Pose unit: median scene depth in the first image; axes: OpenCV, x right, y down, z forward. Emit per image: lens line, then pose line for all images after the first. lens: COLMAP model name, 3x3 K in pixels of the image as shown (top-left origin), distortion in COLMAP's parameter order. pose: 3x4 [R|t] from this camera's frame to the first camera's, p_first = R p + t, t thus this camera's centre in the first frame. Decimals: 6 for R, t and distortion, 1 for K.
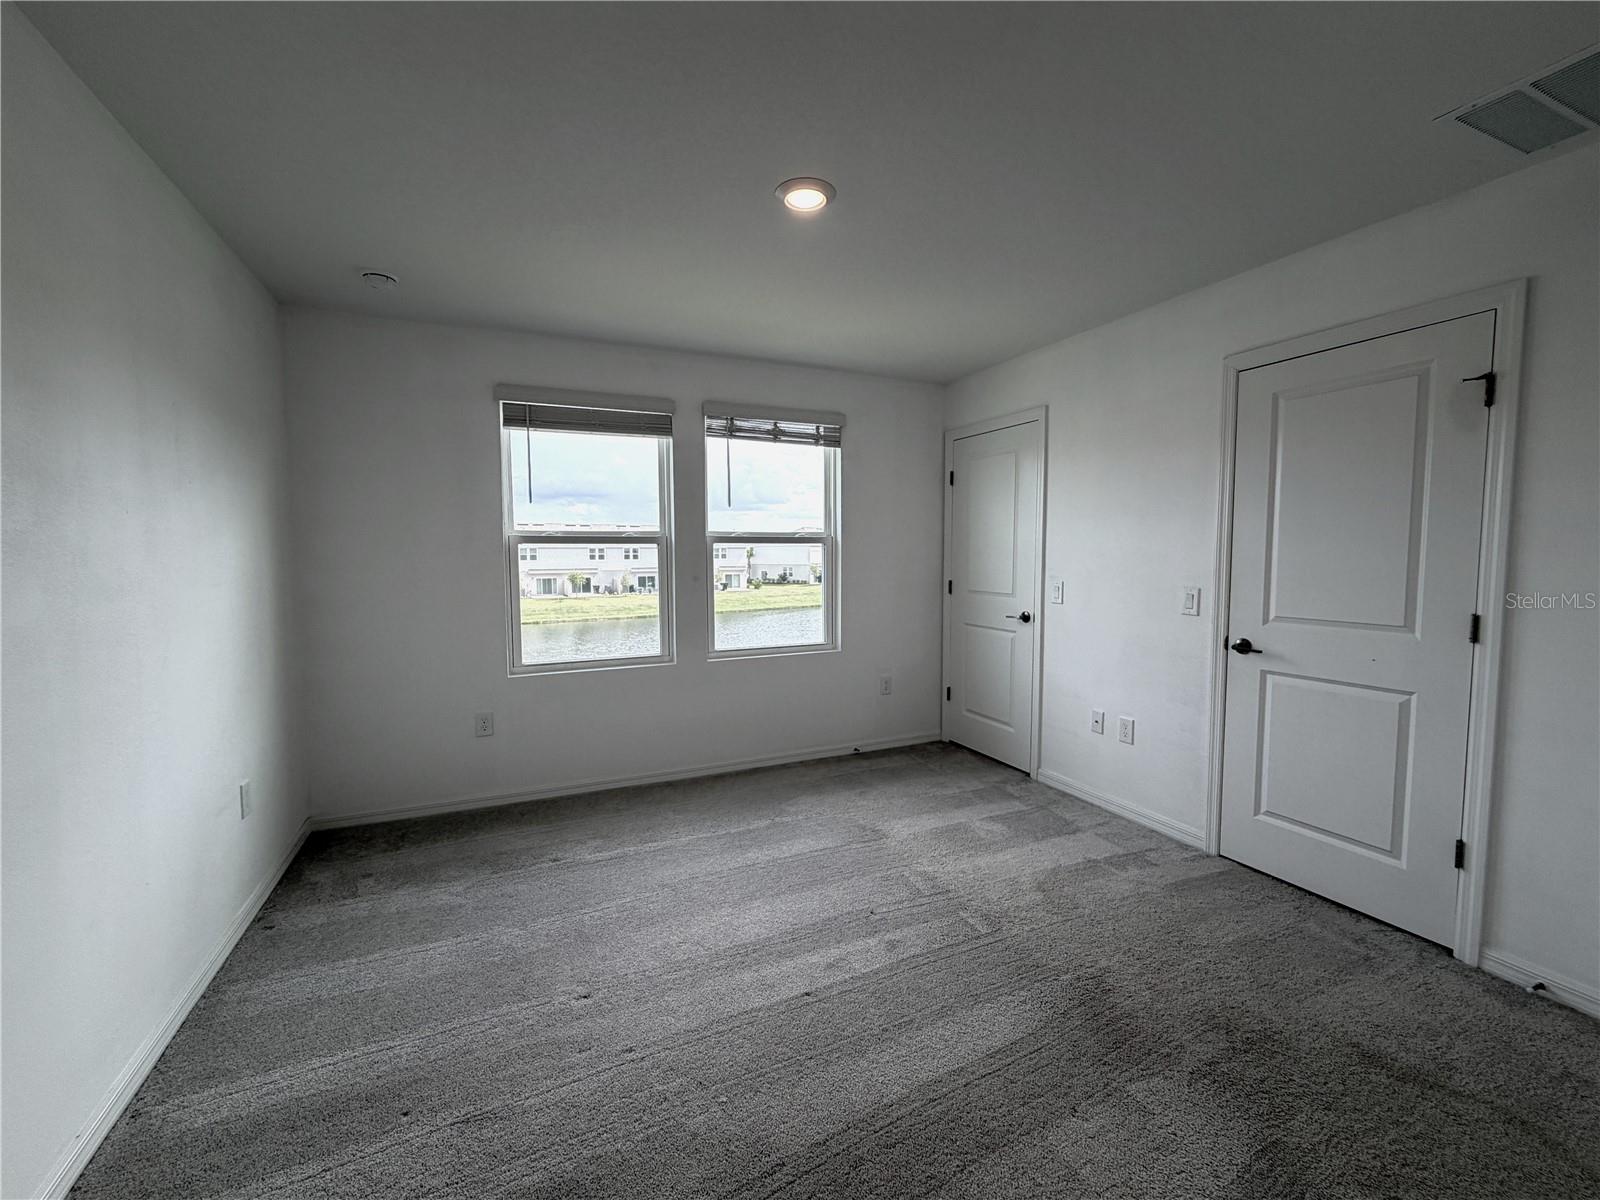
lens RADIAL K [[642.6, 0, 789.7], [0, 642.6, 599.5], [0, 0, 1]] dist [-0.001051, 0.000098]
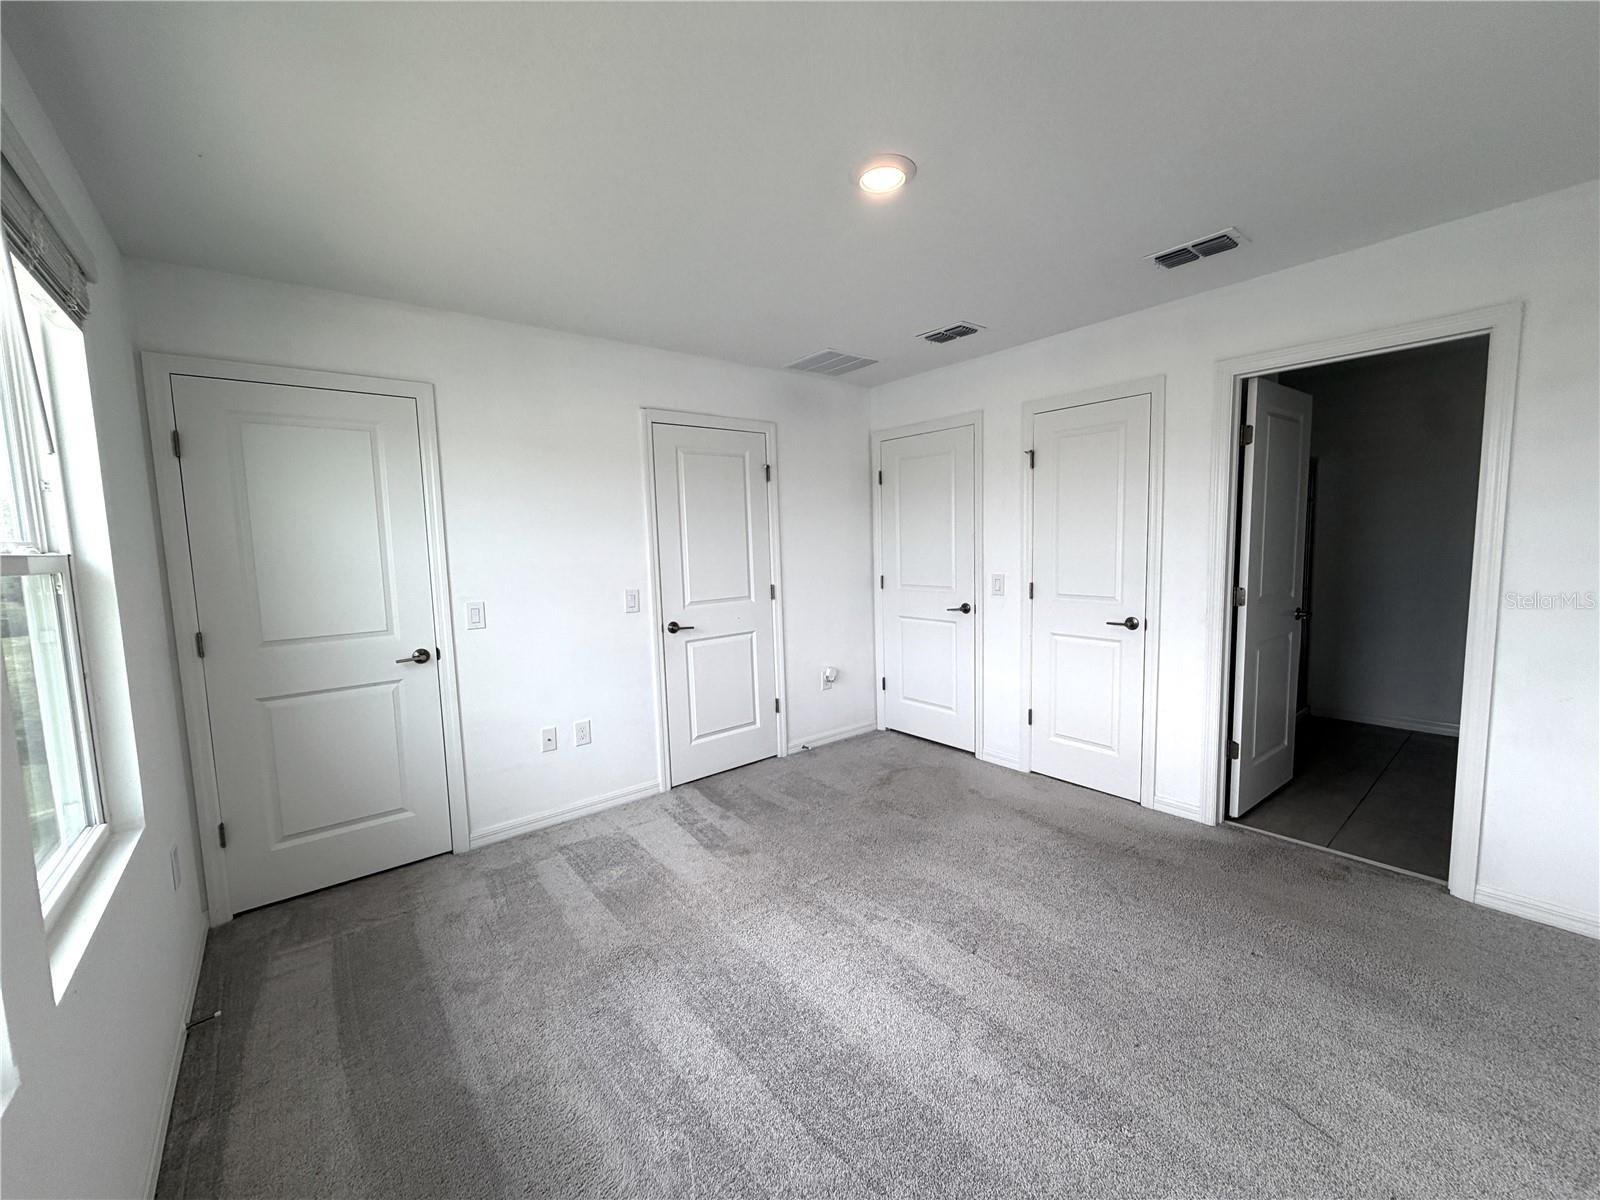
lens RADIAL K [[642.6, 0, 789.7], [0, 642.6, 599.5], [0, 0, 1]] dist [-0.001051, 0.000098]
pose [[-0.246459, -0.080062, 0.965840, -0.650529], [0.104117, 0.988627, 0.108519, -0.105646], [-0.963544, 0.127306, -0.235320, 1.051149]]
